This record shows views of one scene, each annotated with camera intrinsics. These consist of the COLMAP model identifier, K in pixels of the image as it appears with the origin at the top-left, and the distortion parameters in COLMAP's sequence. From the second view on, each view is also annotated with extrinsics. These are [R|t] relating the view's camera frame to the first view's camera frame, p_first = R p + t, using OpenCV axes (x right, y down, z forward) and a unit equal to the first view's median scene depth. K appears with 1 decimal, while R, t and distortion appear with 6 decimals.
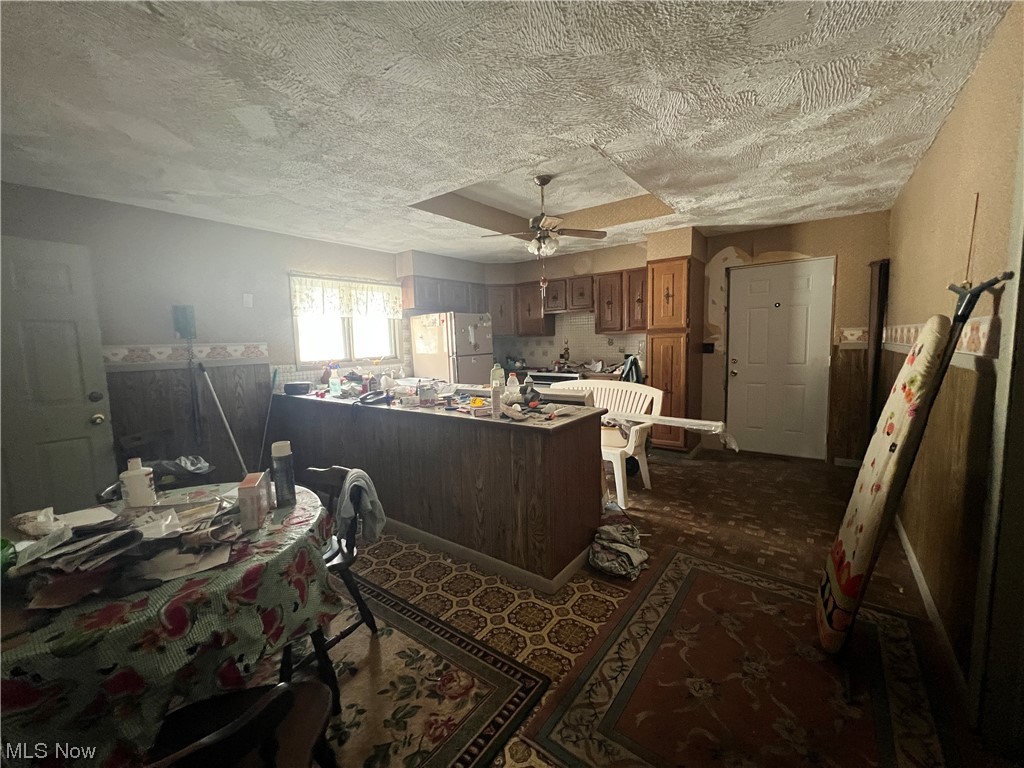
lens RADIAL K [[408.8, 0, 512.2], [0, 408.8, 383.9], [0, 0, 1]] dist [0.010586, 0.000436]
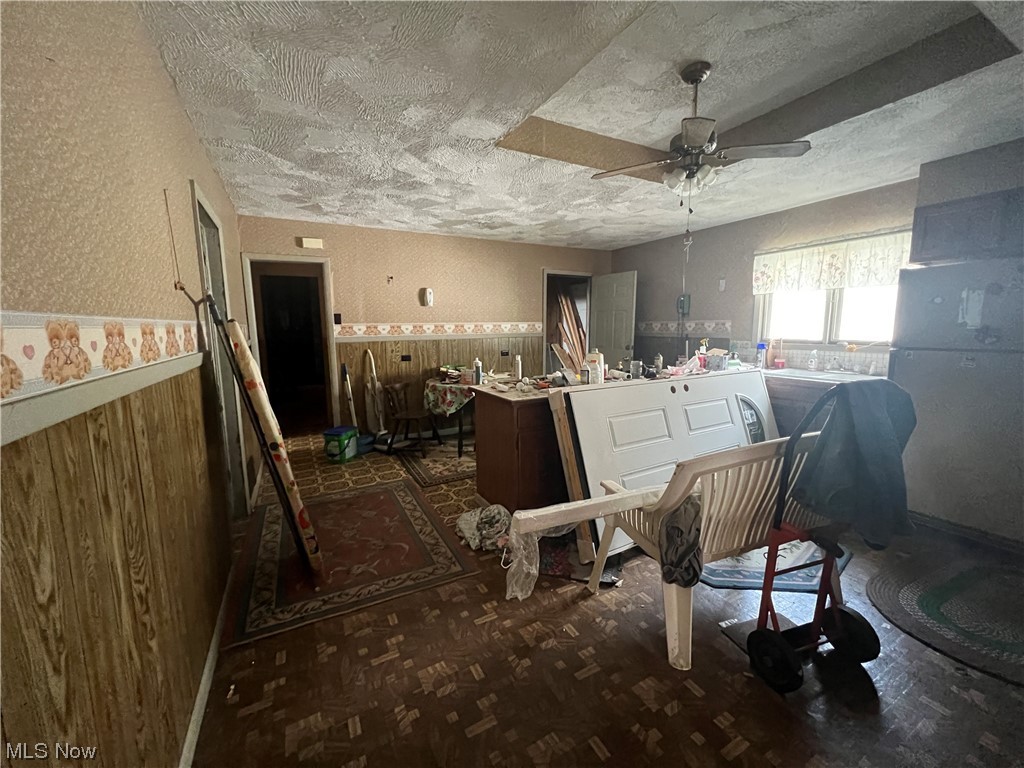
lens RADIAL K [[408.8, 0, 512.4], [0, 408.8, 381.9], [0, 0, 1]] dist [0.010586, 0.000436]
pose [[-0.418394, 0.152229, -0.895417, 1.116610], [-0.073302, 0.976979, 0.200346, -0.179355], [0.905303, 0.149460, -0.397604, 1.418493]]
